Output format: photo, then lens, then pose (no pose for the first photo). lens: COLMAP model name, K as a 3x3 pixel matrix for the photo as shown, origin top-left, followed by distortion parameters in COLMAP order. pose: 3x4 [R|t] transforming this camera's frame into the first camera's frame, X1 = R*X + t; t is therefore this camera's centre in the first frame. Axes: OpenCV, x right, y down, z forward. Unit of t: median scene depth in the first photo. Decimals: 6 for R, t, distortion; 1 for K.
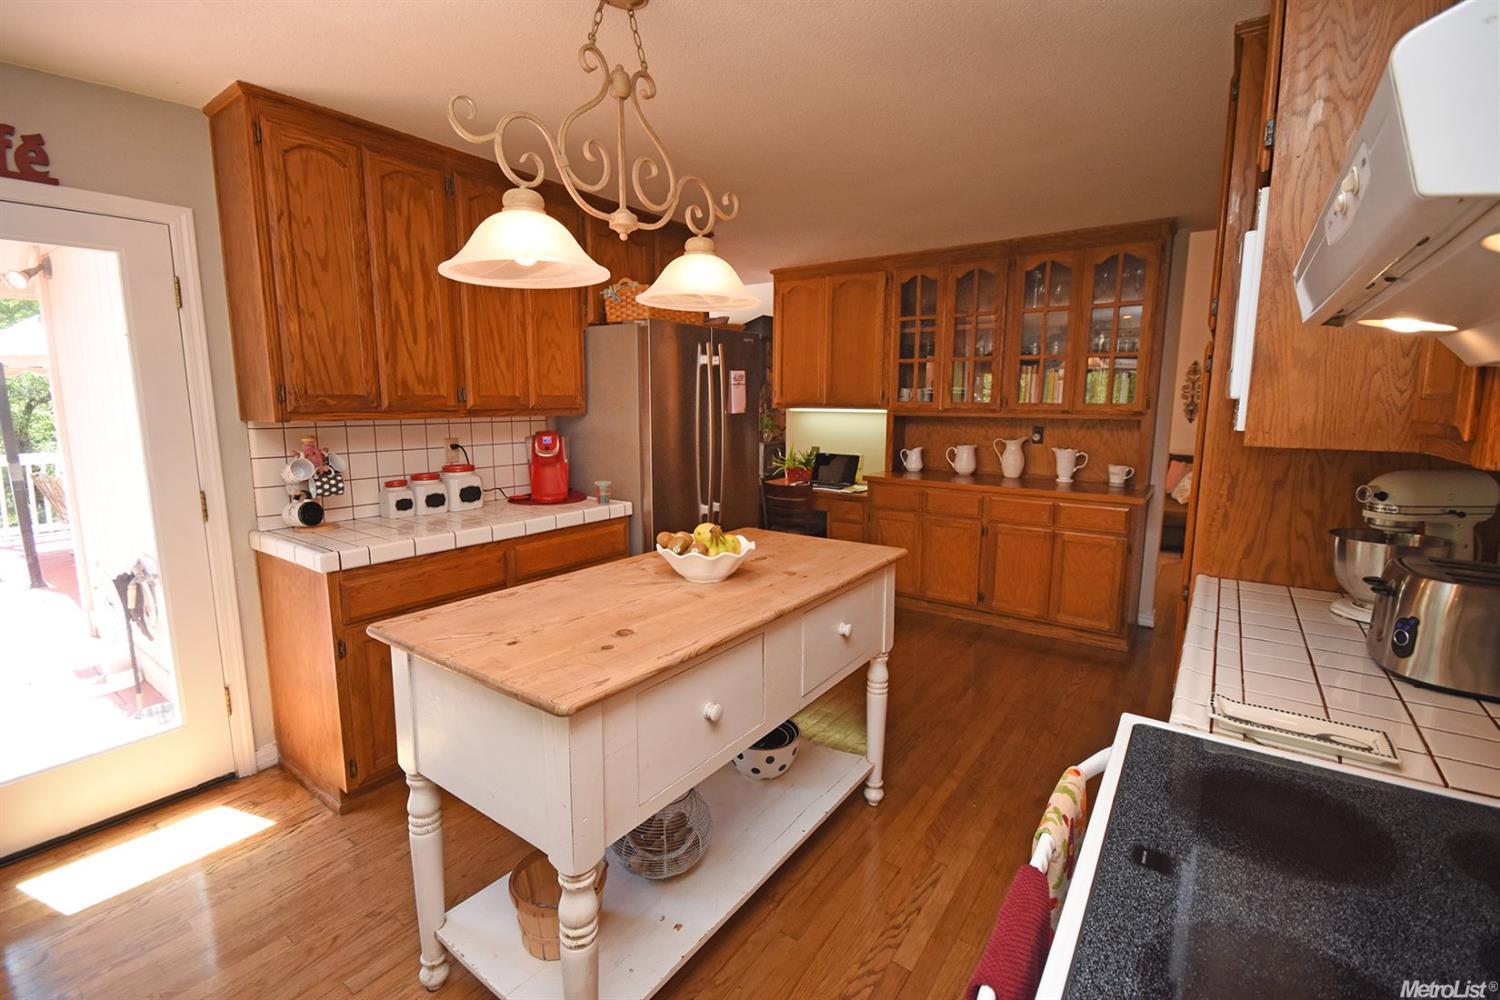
lens RADIAL K [[662.3, 0, 746.4], [0, 662.3, 500.0], [0, 0, 1]] dist [0.001792, -0.000466]
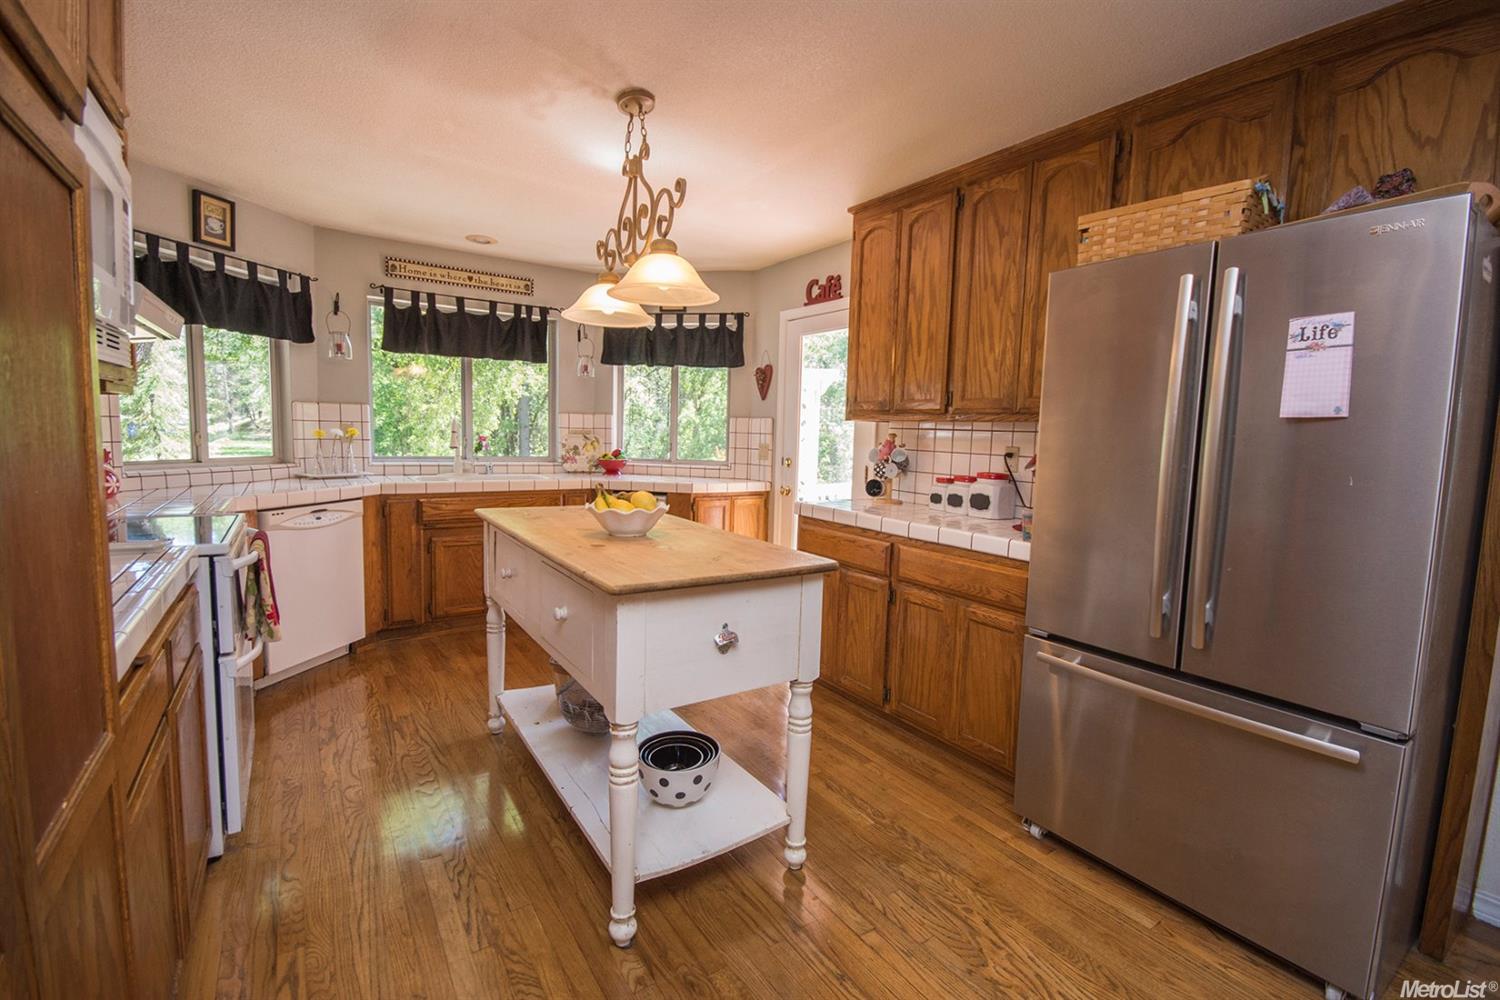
lens RADIAL K [[662.3, 0, 746.7], [0, 662.3, 495.0], [0, 0, 1]] dist [0.001792, -0.000466]
pose [[-0.352345, 0.079341, -0.932501, 0.633314], [-0.171795, 0.973985, 0.147783, -0.107300], [0.919967, 0.212270, -0.329548, 1.039656]]
